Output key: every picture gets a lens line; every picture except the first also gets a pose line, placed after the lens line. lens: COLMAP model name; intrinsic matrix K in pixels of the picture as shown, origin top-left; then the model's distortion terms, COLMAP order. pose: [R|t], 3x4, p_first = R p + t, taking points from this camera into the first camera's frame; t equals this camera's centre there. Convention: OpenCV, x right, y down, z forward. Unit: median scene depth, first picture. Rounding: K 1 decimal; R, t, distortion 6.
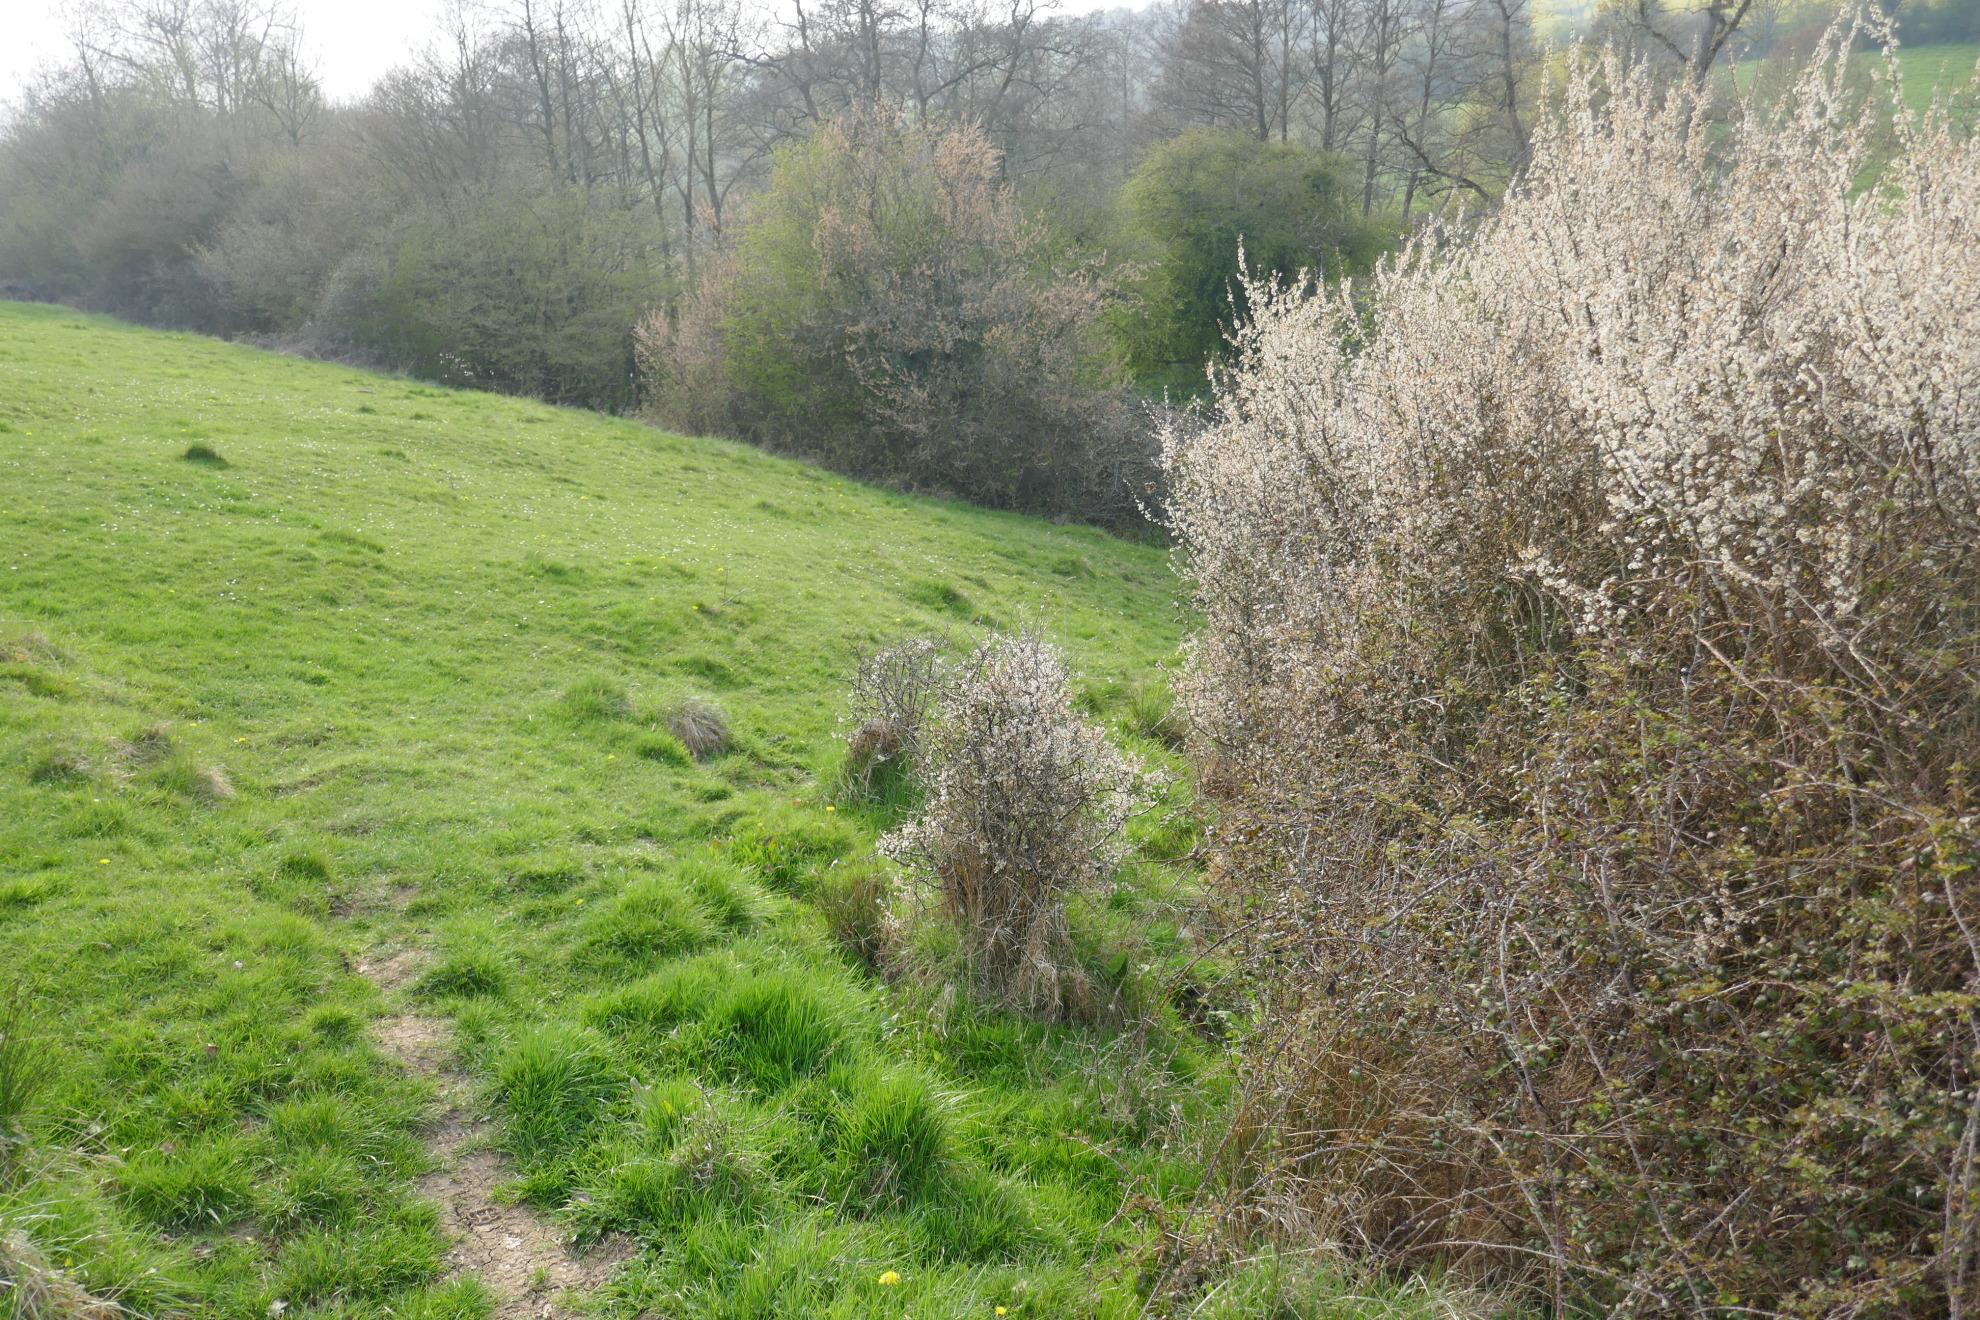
lens RADIAL K [[1601.7, 0, 990.6], [0, 1601.7, 660.8], [0, 0, 1]] dist [-0.003987, -0.001259]
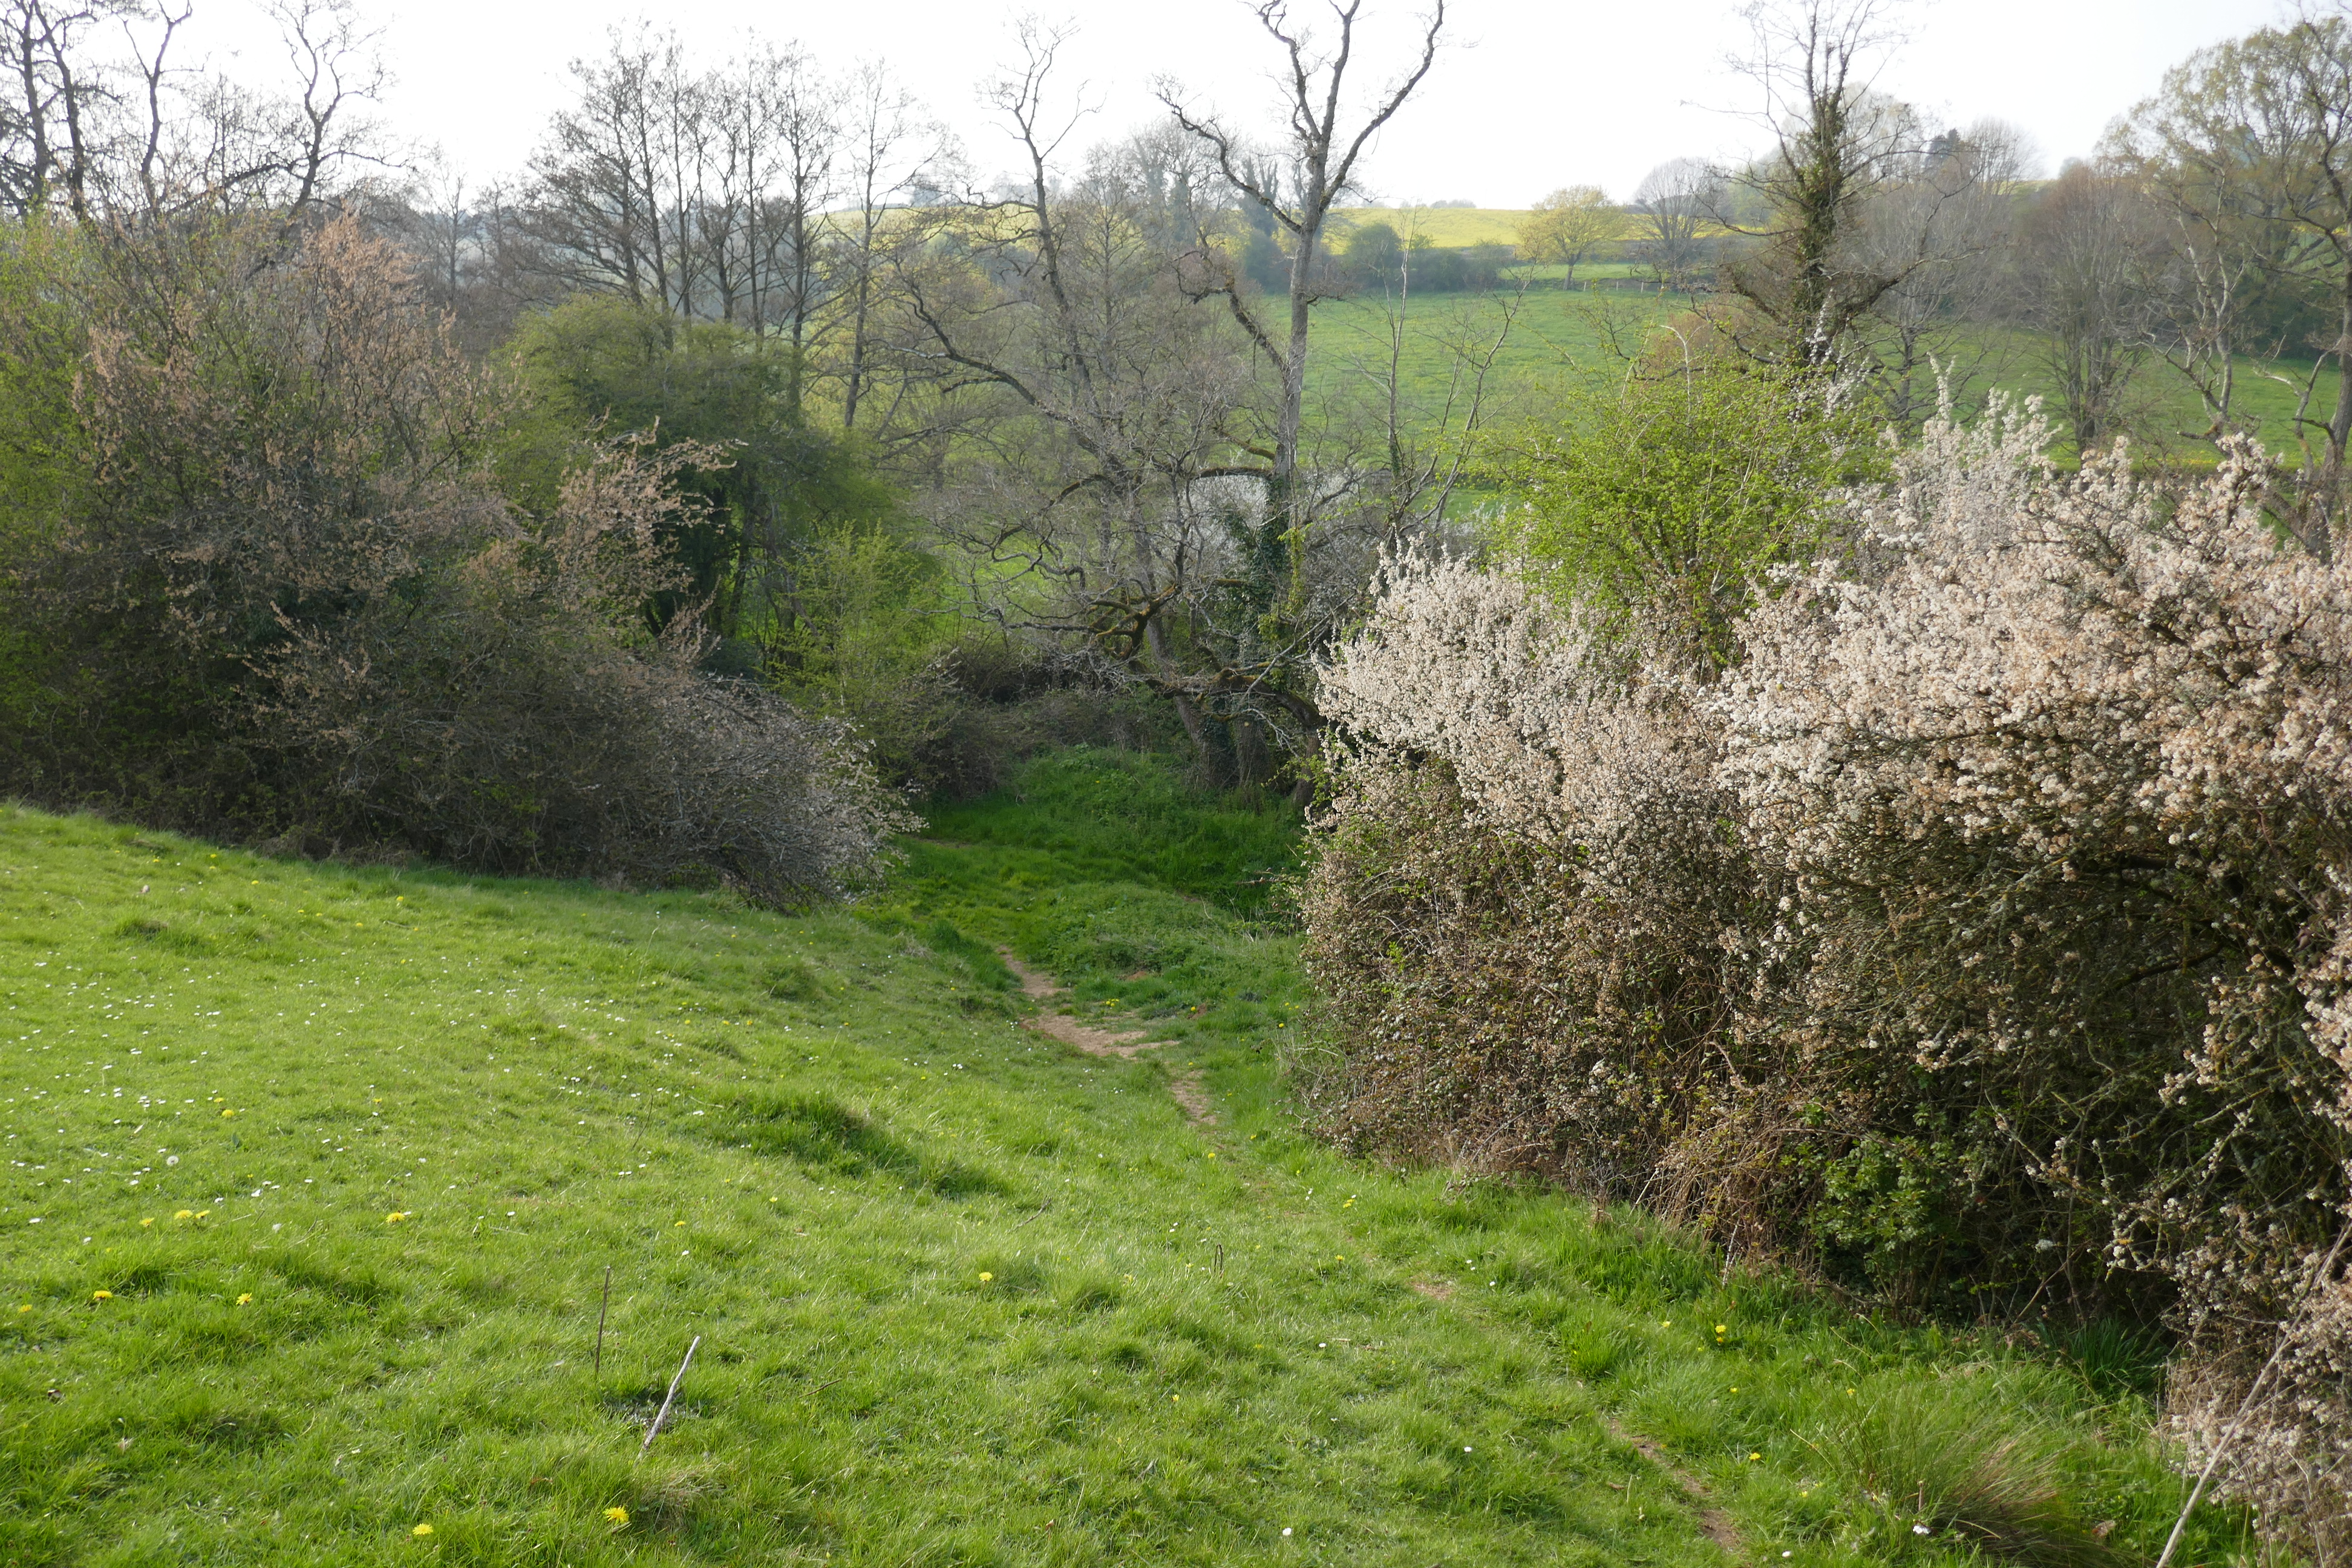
lens RADIAL K [[1902.7, 0, 1175.4], [0, 1902.7, 779.9], [0, 0, 1]] dist [-0.003987, -0.001259]
pose [[0.873759, -0.064899, 0.482011, -0.108079], [0.116329, 0.990178, -0.077556, -0.049098], [-0.472243, 0.123837, 0.872726, 0.315821]]
